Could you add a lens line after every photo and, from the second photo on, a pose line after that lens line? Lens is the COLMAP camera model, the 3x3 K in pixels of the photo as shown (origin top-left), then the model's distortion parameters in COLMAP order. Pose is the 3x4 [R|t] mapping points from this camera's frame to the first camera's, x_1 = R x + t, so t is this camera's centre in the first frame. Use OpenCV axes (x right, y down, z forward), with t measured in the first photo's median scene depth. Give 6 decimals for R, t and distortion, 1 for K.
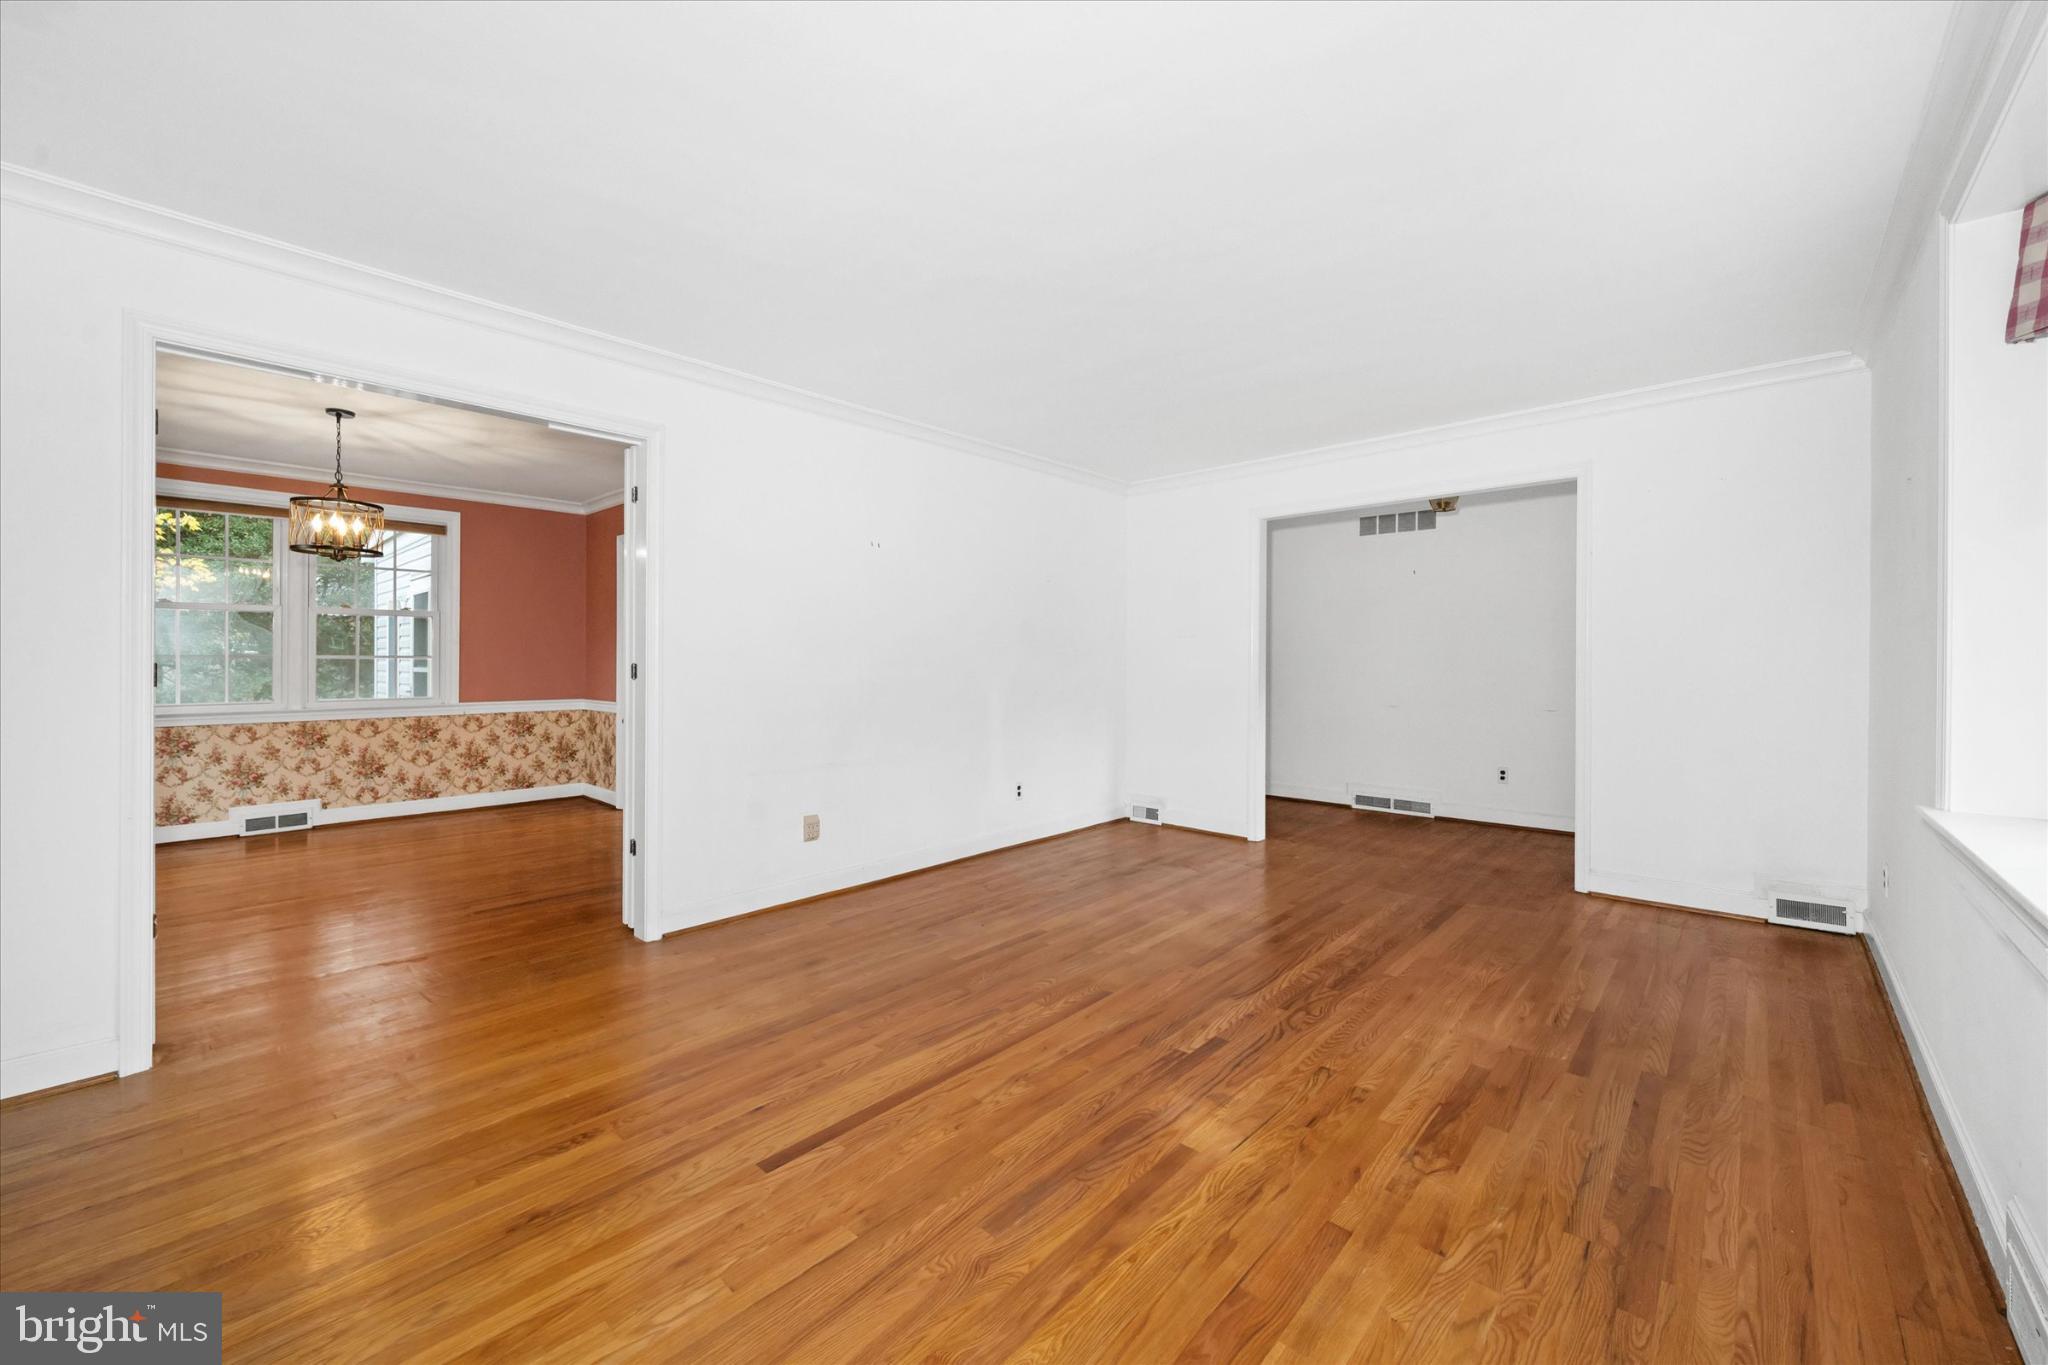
lens RADIAL K [[805.1, 0, 1029.0], [0, 805.1, 648.3], [0, 0, 1]] dist [-0.001485, -0.005016]
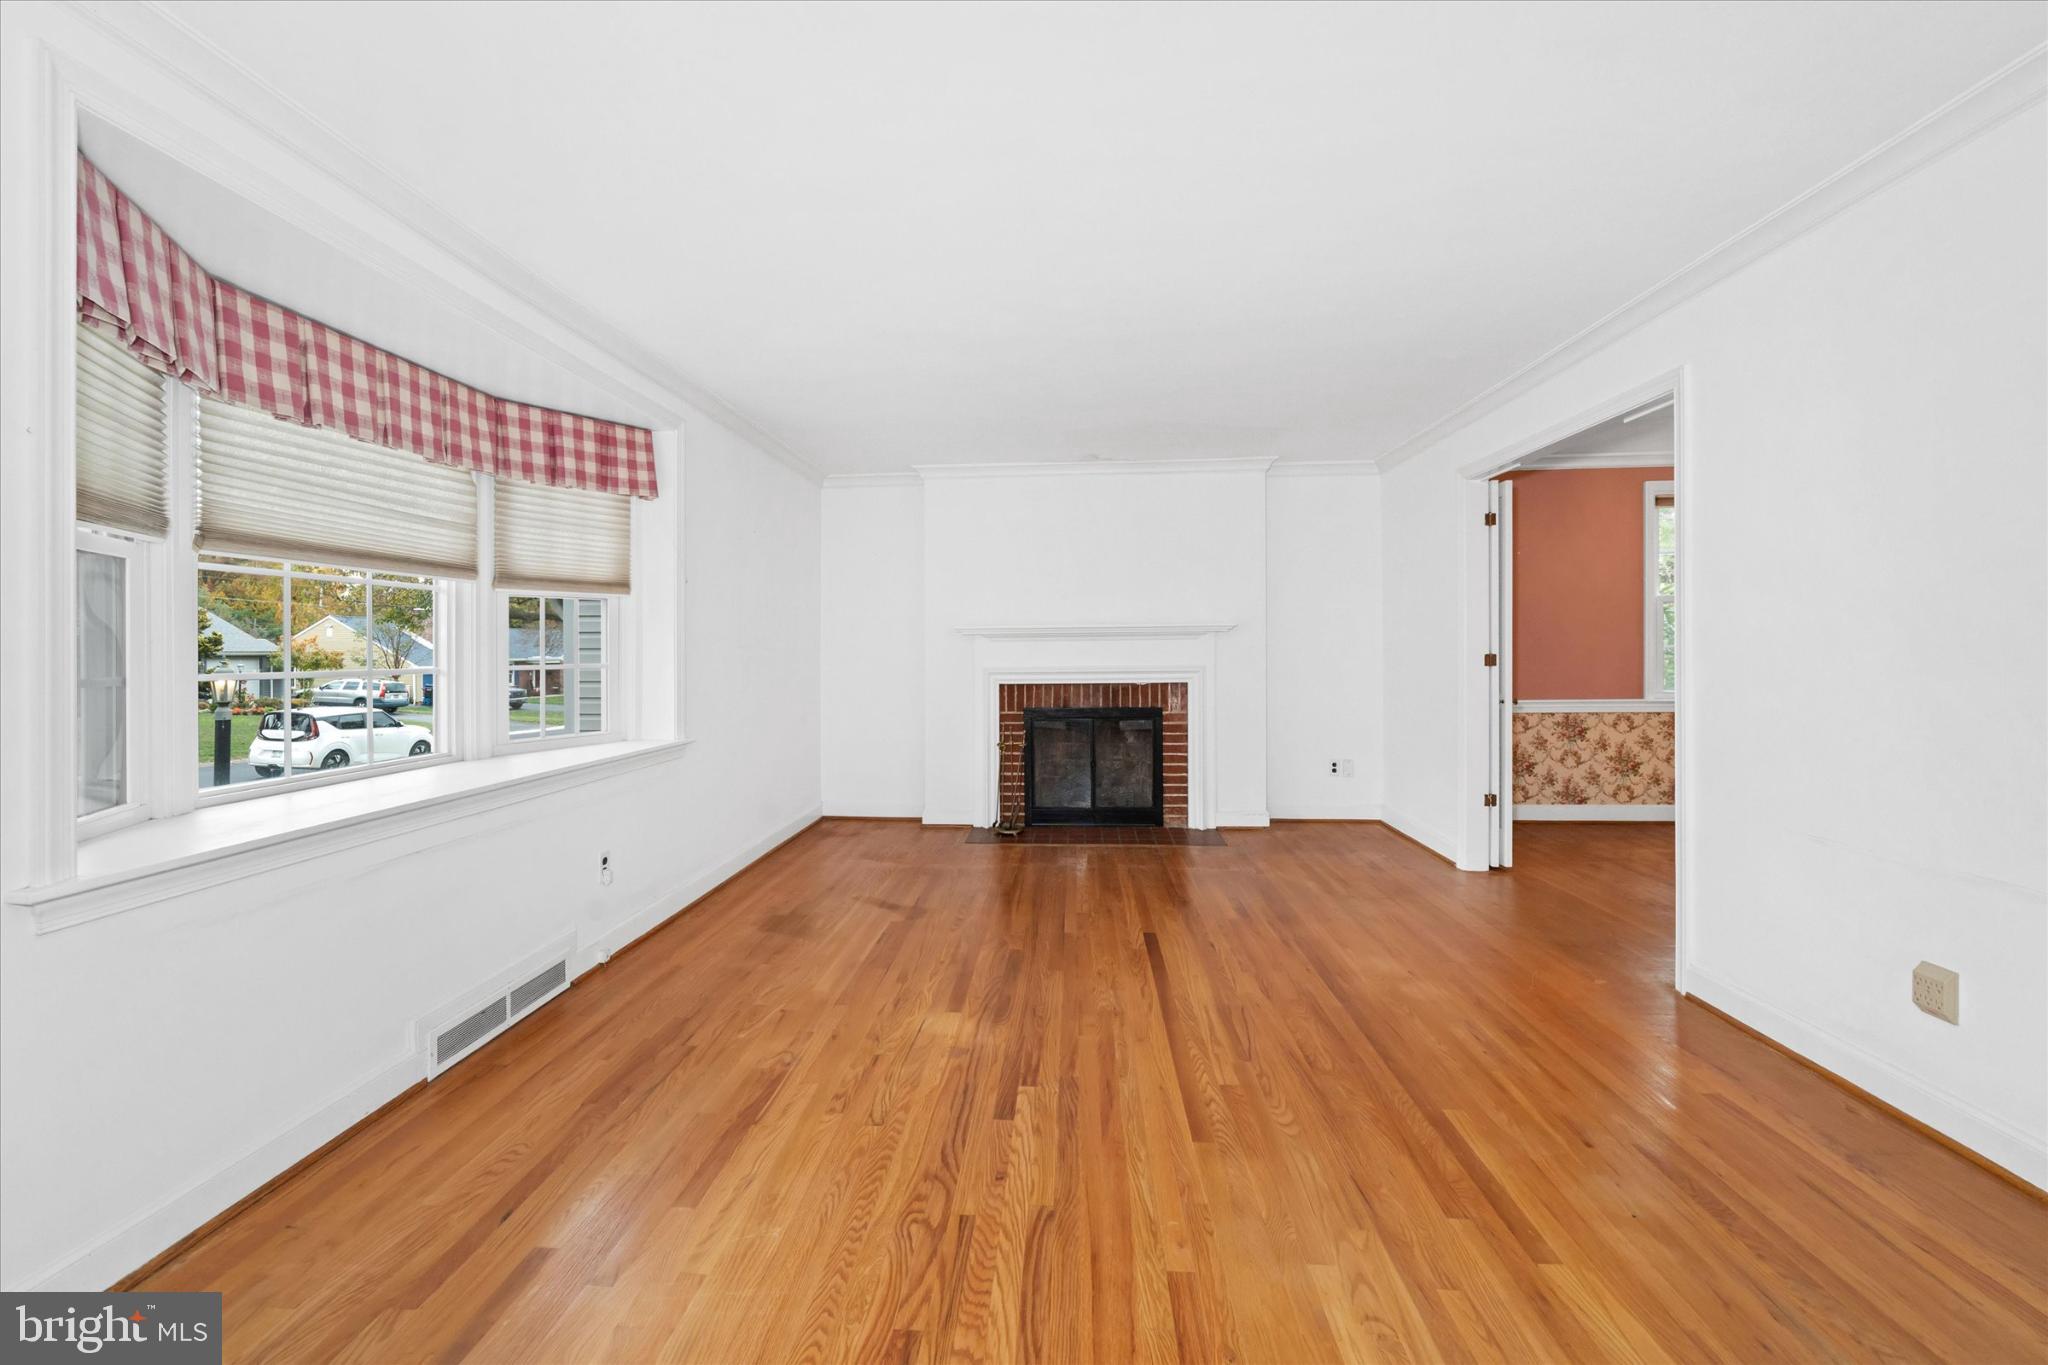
lens RADIAL K [[805.1, 0, 1029.0], [0, 805.1, 648.3], [0, 0, 1]] dist [-0.001485, -0.005016]
pose [[-0.789197, 0.007041, -0.614099, 0.719965], [0.017249, 0.999794, -0.010704, 0.026383], [0.613897, -0.019041, -0.789156, 1.682641]]
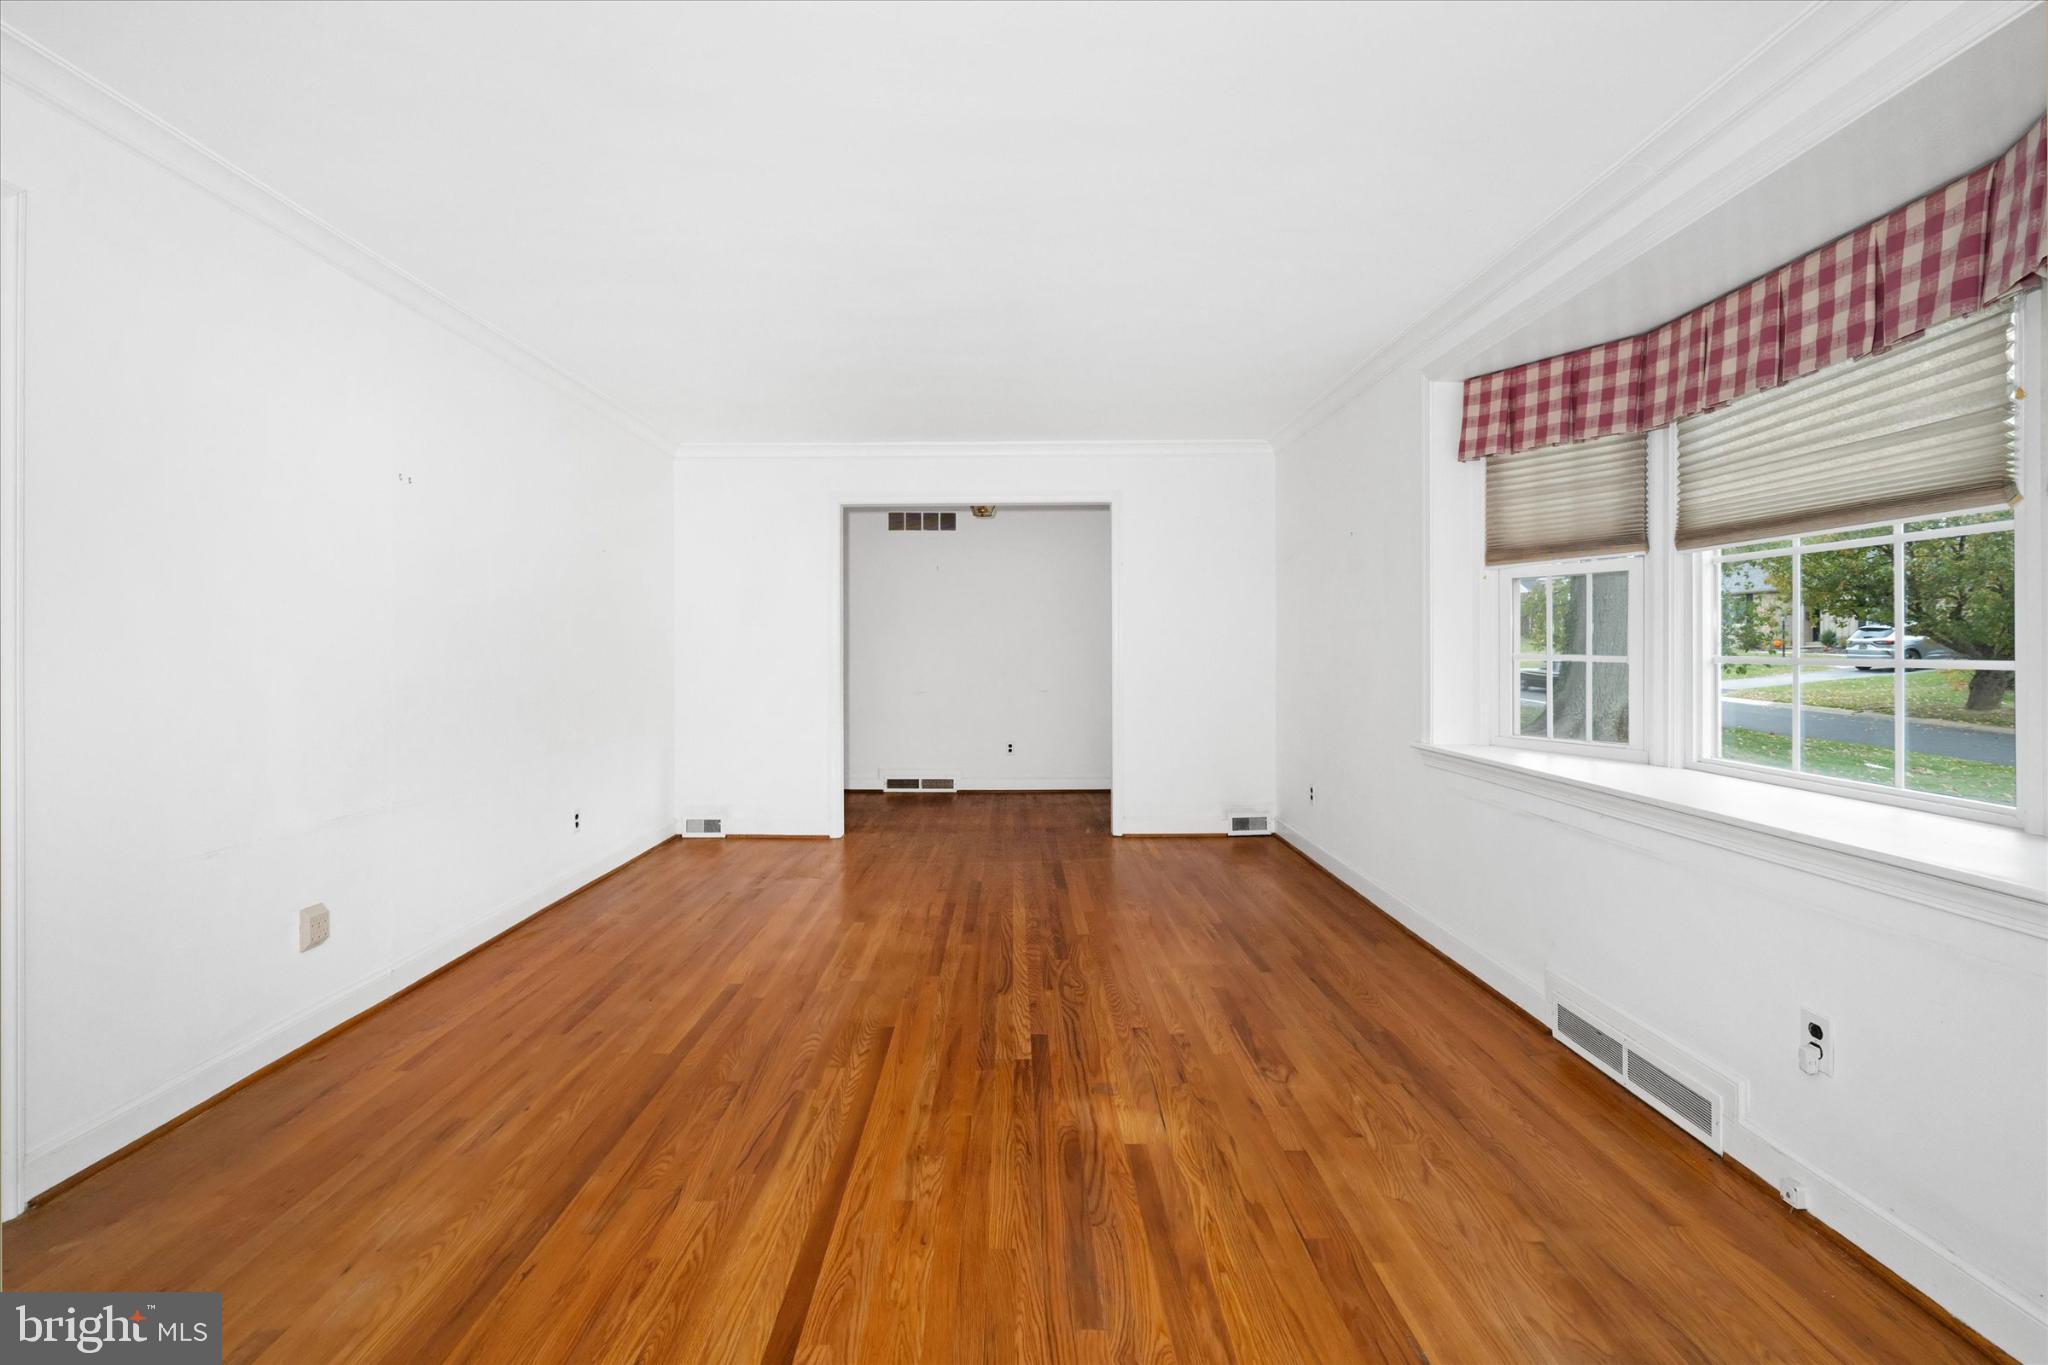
lens RADIAL K [[805.1, 0, 1029.0], [0, 805.1, 648.3], [0, 0, 1]] dist [-0.001485, -0.005016]
pose [[0.737520, -0.002291, 0.675321, -0.450621], [-0.007675, 0.999901, 0.011774, -0.006410], [-0.675281, -0.013866, 0.737430, 0.281856]]
